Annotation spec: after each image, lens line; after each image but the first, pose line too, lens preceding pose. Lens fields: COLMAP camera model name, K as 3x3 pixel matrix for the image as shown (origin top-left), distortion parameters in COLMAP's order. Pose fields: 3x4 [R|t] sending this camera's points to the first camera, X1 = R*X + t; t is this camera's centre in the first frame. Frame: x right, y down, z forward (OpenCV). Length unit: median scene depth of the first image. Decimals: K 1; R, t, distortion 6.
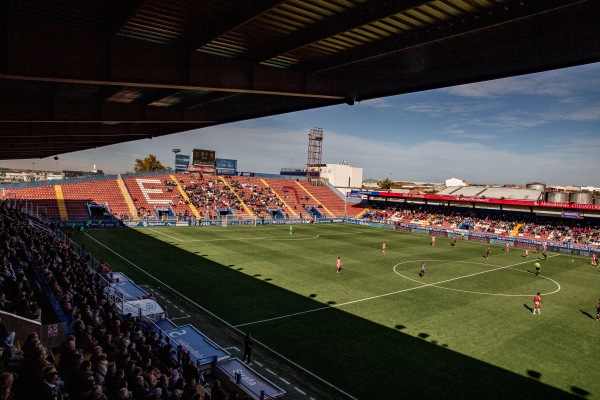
lens RADIAL K [[420.8, 0, 291.9], [0, 420.8, 190.2], [0, 0, 1]] dist [-0.054660, 0.006621]
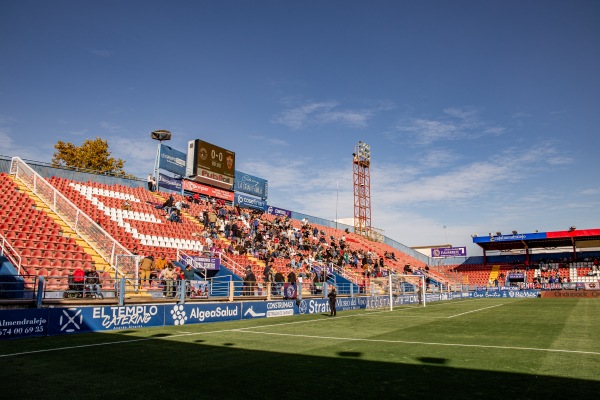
lens RADIAL K [[436.5, 0, 283.3], [0, 436.5, 205.0], [0, 0, 1]] dist [-0.047269, 0.018361]
pose [[0.953886, -0.000845, 0.300168, -0.281950], [0.060035, 0.980328, -0.188023, 0.053947], [-0.294105, 0.197373, 0.935172, 0.577699]]
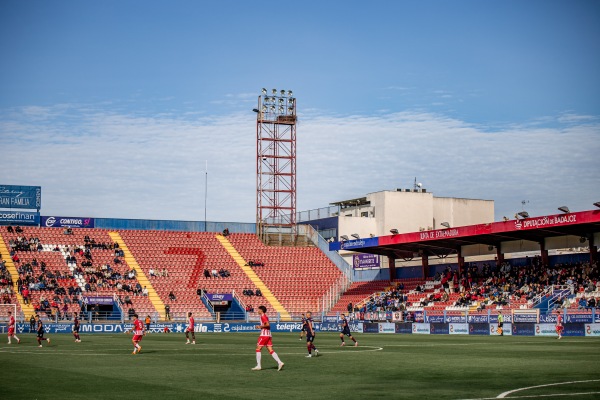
lens RADIAL K [[1251.6, 0, 313.1], [0, 1251.6, 212.8], [0, 0, 1]] dist [-0.172777, 0.000000]
pose [[0.974204, -0.075480, -0.212672, 0.388590], [0.052330, 0.992277, -0.112463, 0.103314], [0.219518, 0.098433, 0.970630, -0.068869]]
